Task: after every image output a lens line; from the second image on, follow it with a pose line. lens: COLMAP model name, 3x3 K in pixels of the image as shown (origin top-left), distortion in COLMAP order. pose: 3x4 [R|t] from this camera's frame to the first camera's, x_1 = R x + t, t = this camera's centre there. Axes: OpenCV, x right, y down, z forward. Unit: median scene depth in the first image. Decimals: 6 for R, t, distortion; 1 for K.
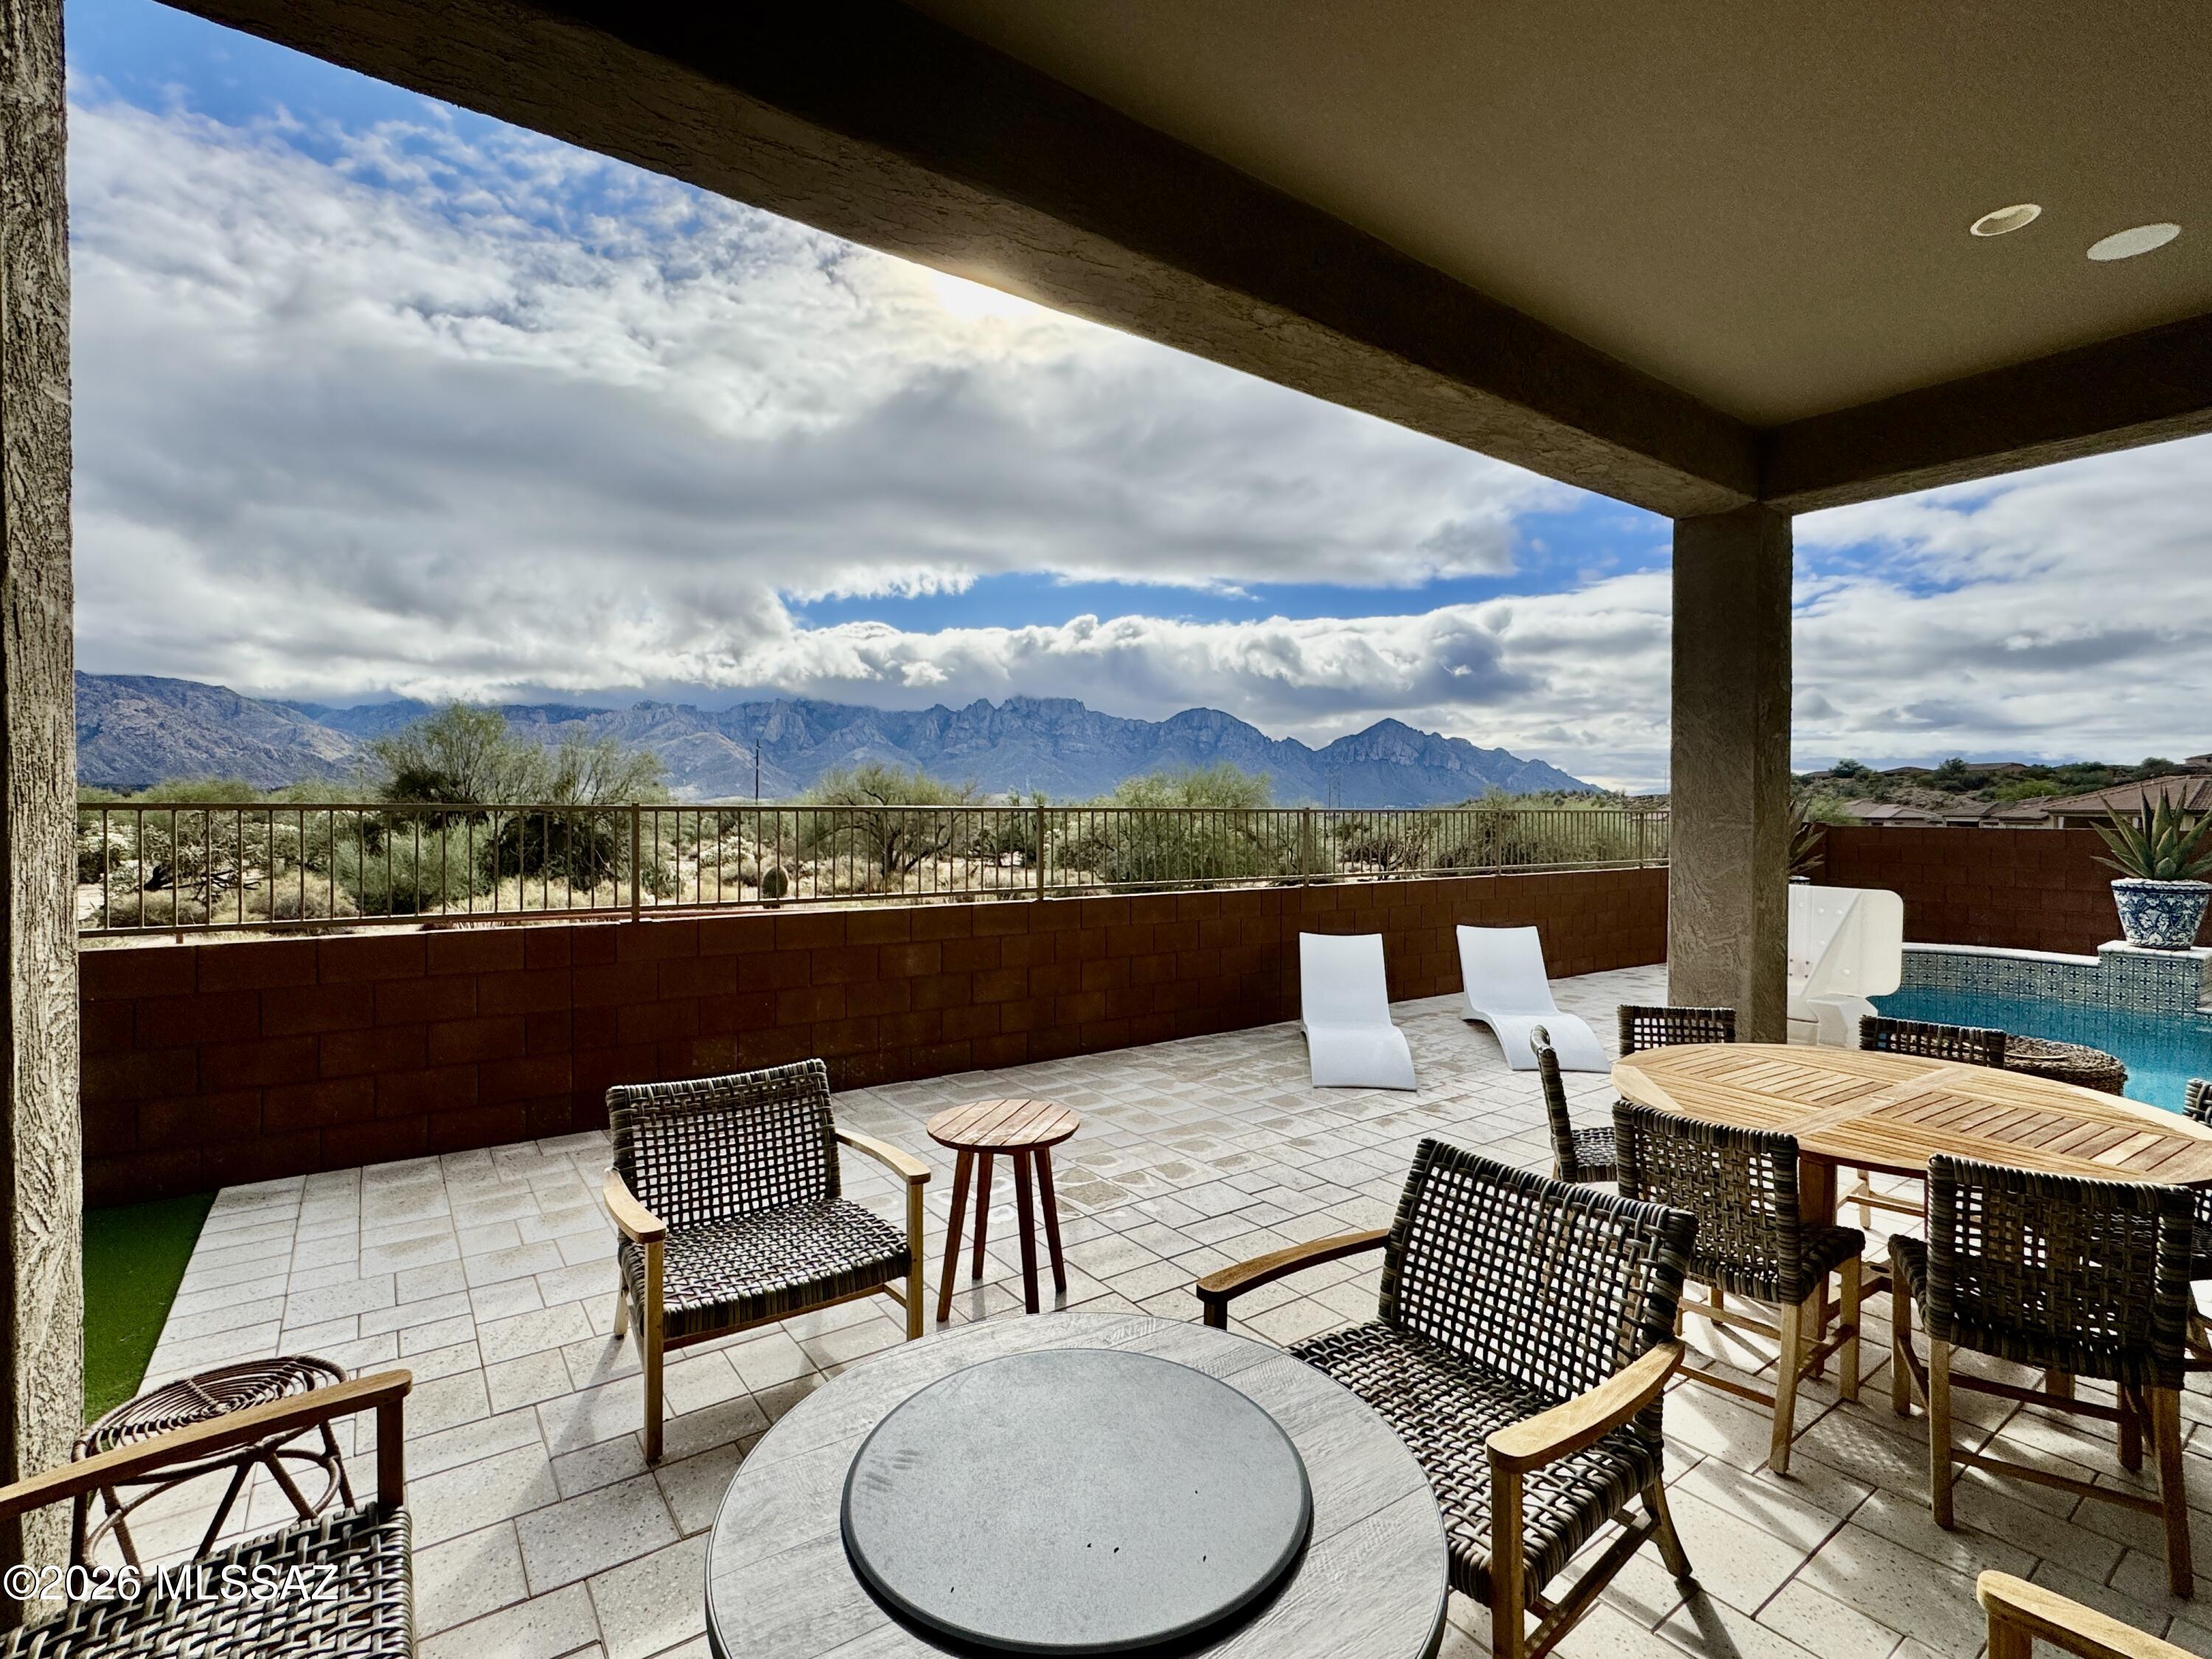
lens RADIAL K [[1014.2, 0, 1103.5], [0, 1014.2, 830.5], [0, 0, 1]] dist [0.003793, 0.000369]
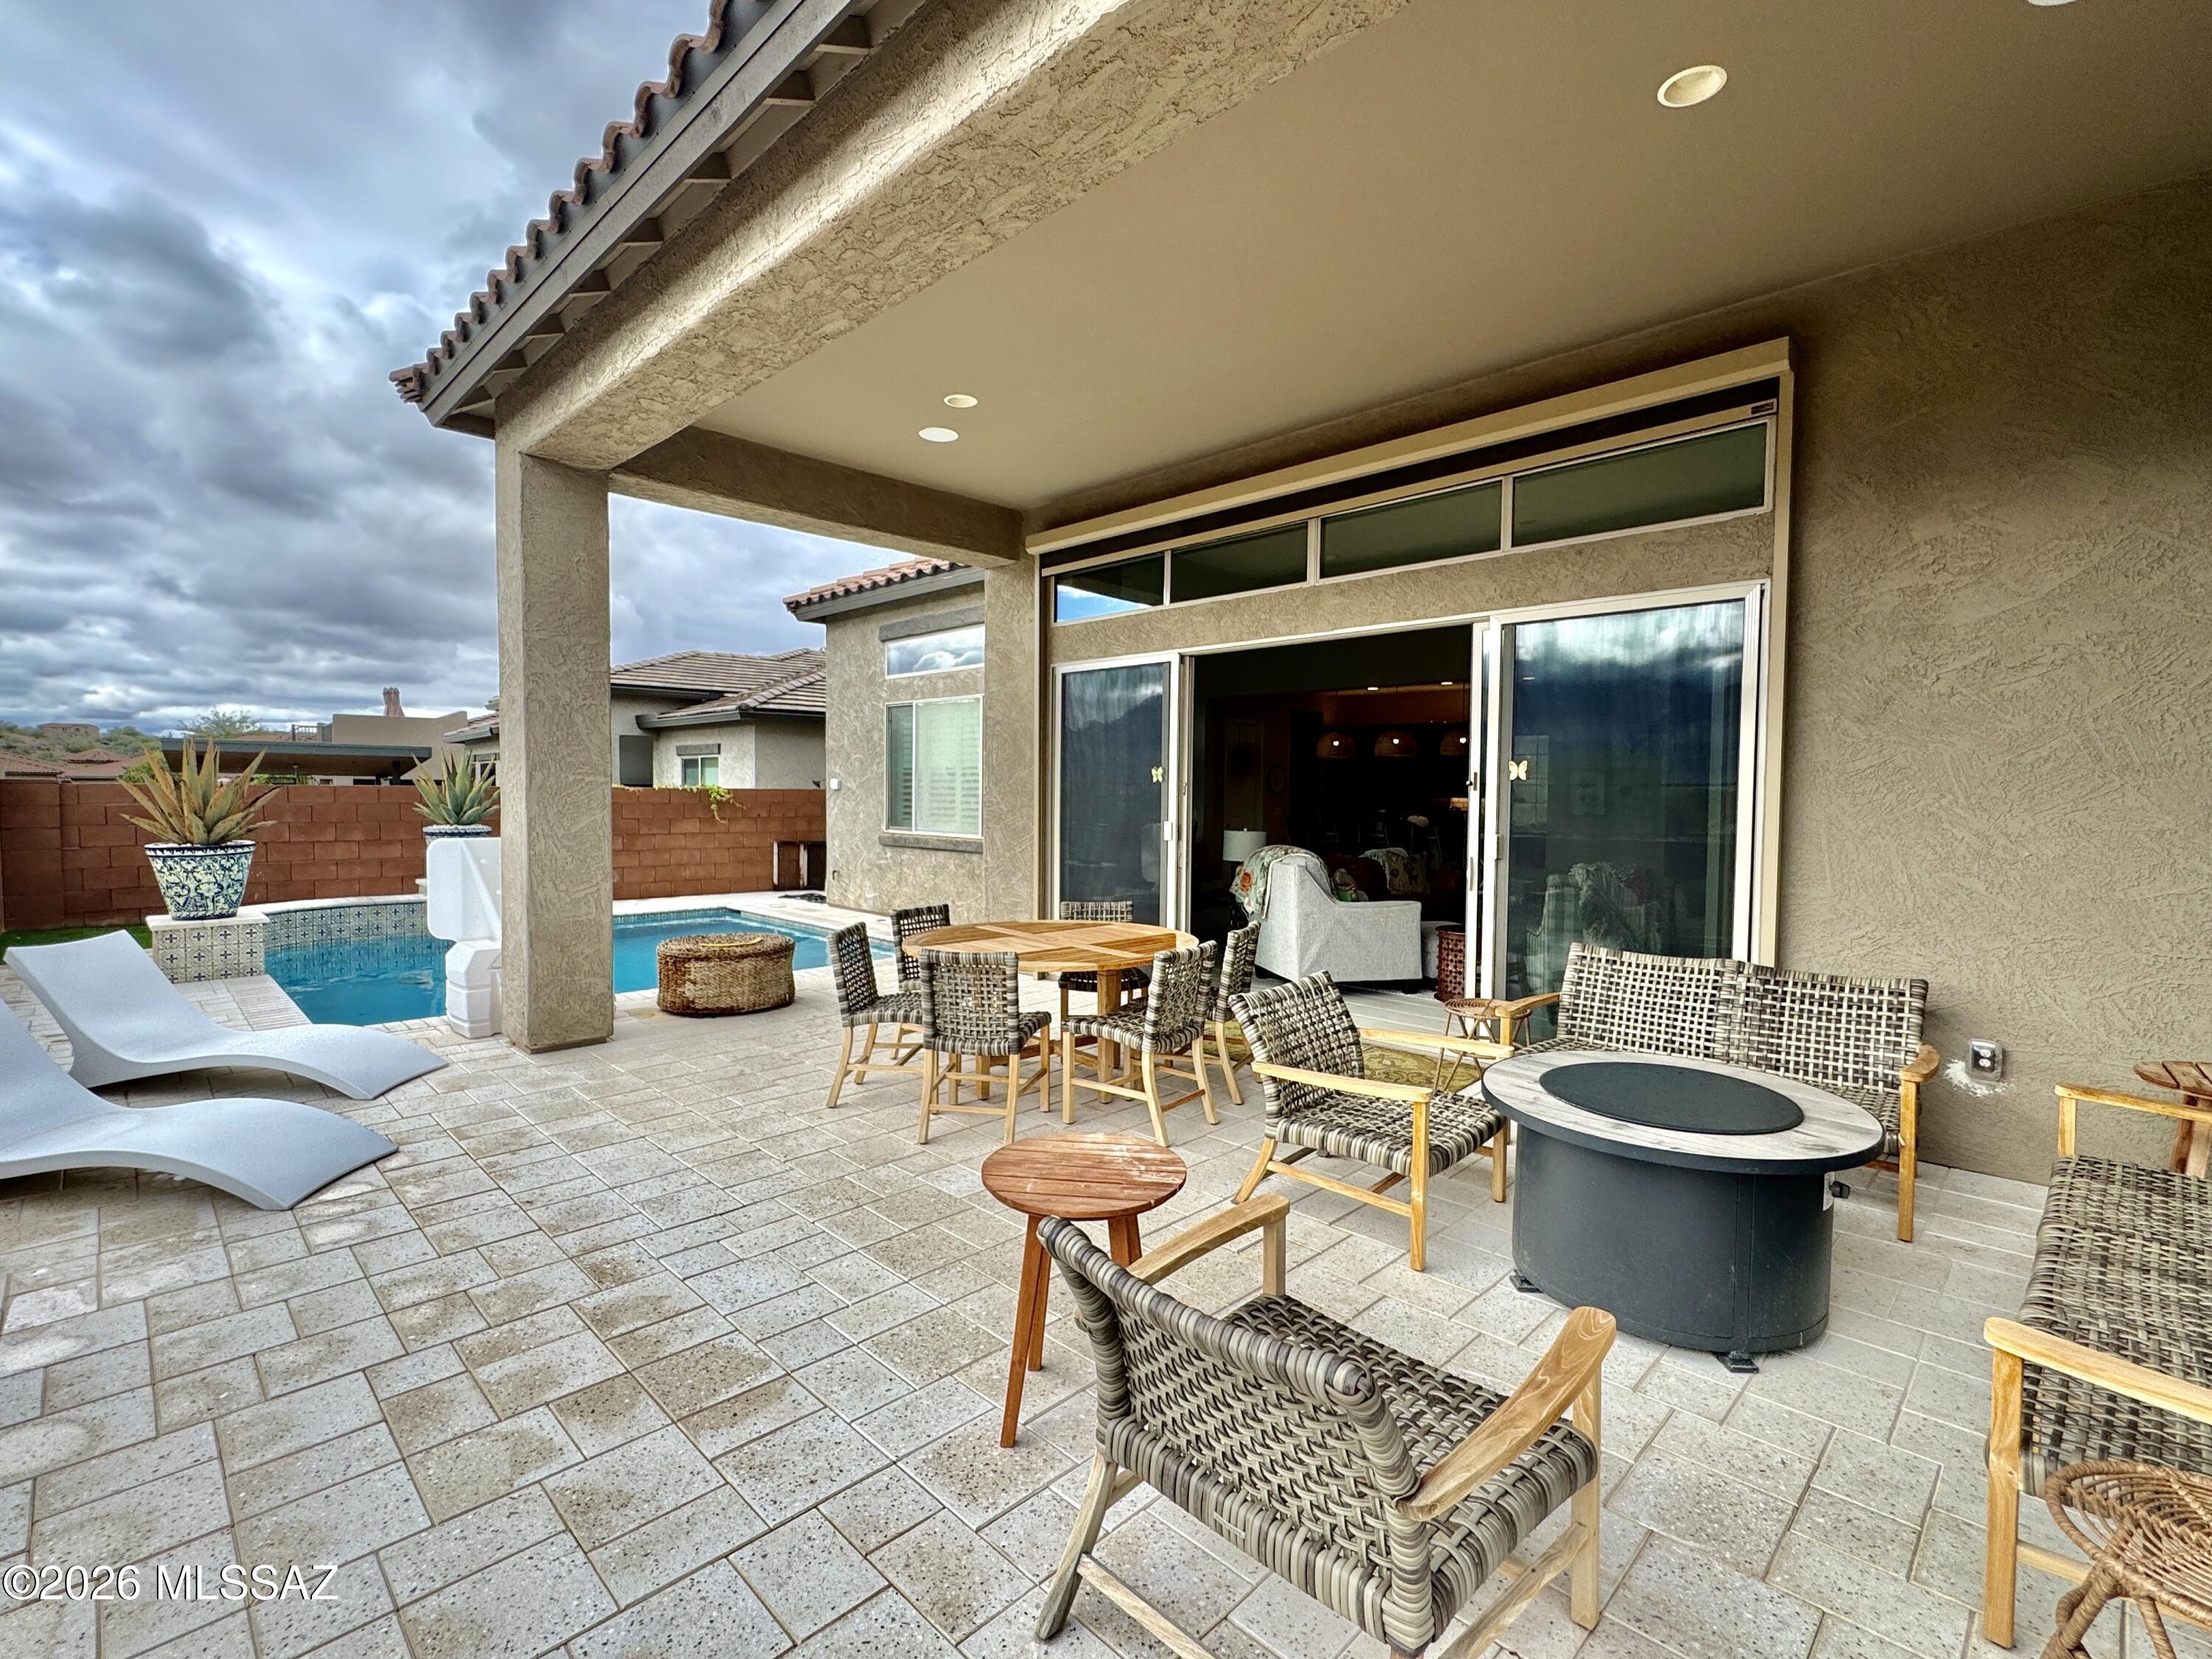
lens RADIAL K [[1014.2, 0, 1111.4], [0, 1014.2, 824.4], [0, 0, 1]] dist [0.003793, 0.000369]
pose [[-0.162407, -0.040735, 0.985883, -0.467231], [0.008730, 0.999049, 0.042717, 0.002518], [-0.986685, 0.015544, -0.161897, 0.624271]]
